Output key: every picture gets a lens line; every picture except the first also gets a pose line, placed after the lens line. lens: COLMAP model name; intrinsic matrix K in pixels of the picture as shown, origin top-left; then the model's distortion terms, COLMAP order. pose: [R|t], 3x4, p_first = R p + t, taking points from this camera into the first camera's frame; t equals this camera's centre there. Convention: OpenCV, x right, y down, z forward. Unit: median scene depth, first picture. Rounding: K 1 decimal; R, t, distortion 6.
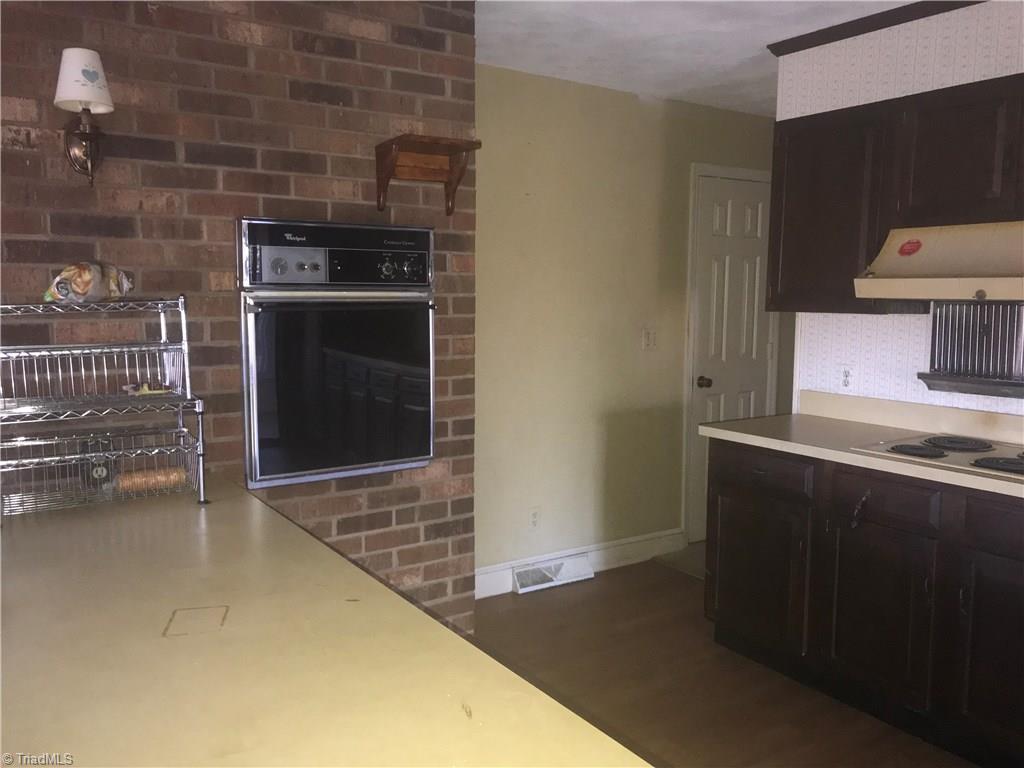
lens RADIAL K [[828.1, 0, 512.0], [0, 828.1, 384.0], [0, 0, 1]] dist [0.008804, -0.004736]
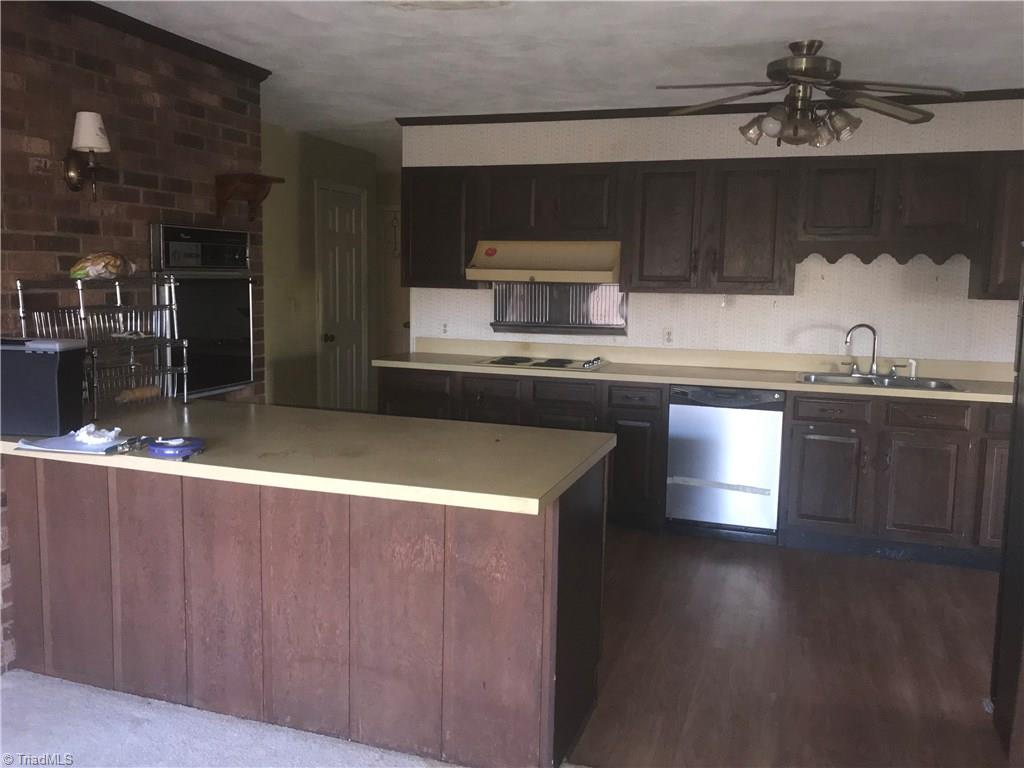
lens RADIAL K [[828.1, 0, 512.0], [0, 828.1, 384.0], [0, 0, 1]] dist [0.008804, -0.004736]
pose [[0.800367, -0.064637, 0.596015, -0.630527], [0.047209, 0.997879, 0.044824, 0.048183], [-0.597648, -0.007739, 0.801721, -0.520054]]
